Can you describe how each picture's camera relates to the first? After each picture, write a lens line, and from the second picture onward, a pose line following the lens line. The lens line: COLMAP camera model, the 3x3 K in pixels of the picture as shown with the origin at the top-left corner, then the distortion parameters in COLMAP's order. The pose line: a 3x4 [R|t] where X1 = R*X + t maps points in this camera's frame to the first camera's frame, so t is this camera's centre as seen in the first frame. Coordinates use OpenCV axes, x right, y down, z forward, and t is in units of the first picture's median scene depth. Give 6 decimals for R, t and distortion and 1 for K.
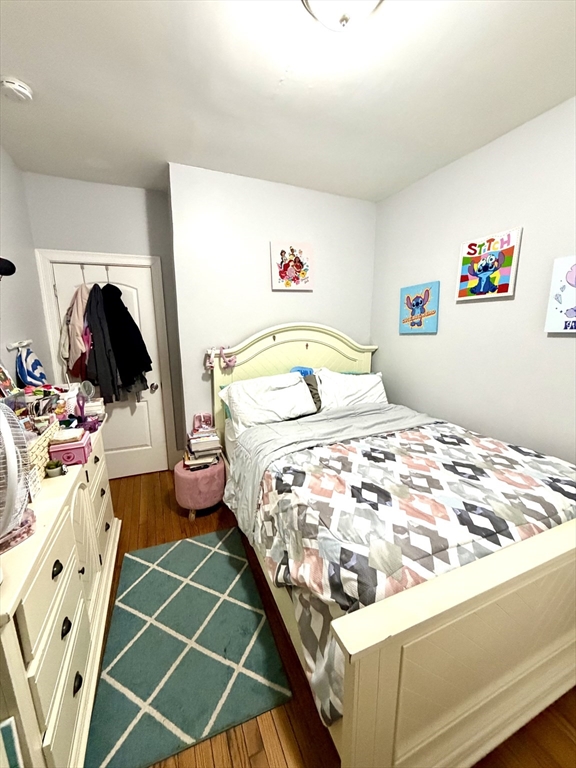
lens RADIAL K [[305.3, 0, 283.9], [0, 305.3, 384.0], [0, 0, 1]] dist [0.002908, 0.000749]
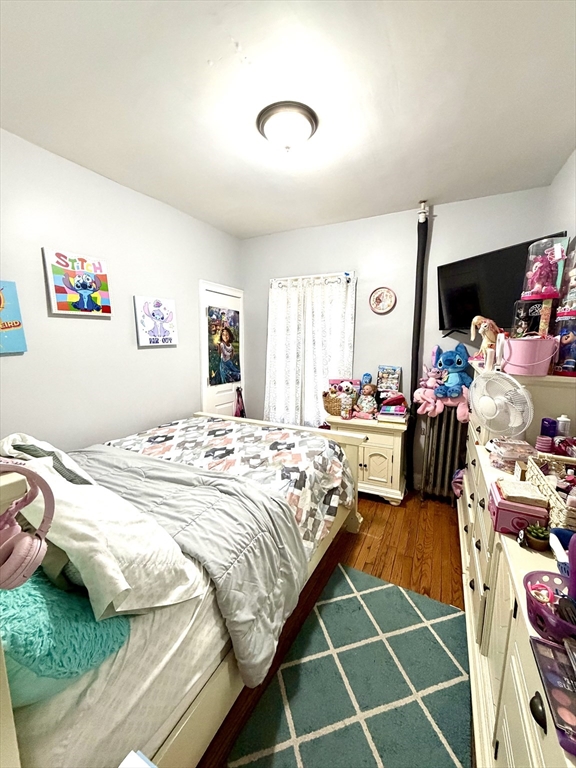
lens RADIAL K [[305.3, 0, 287.8], [0, 305.3, 386.7], [0, 0, 1]] dist [0.002908, 0.000749]
pose [[-0.640836, -0.109885, 0.759772, -0.609820], [0.155973, 0.950423, 0.269015, -0.235568], [-0.751666, 0.290898, -0.591926, 1.233078]]
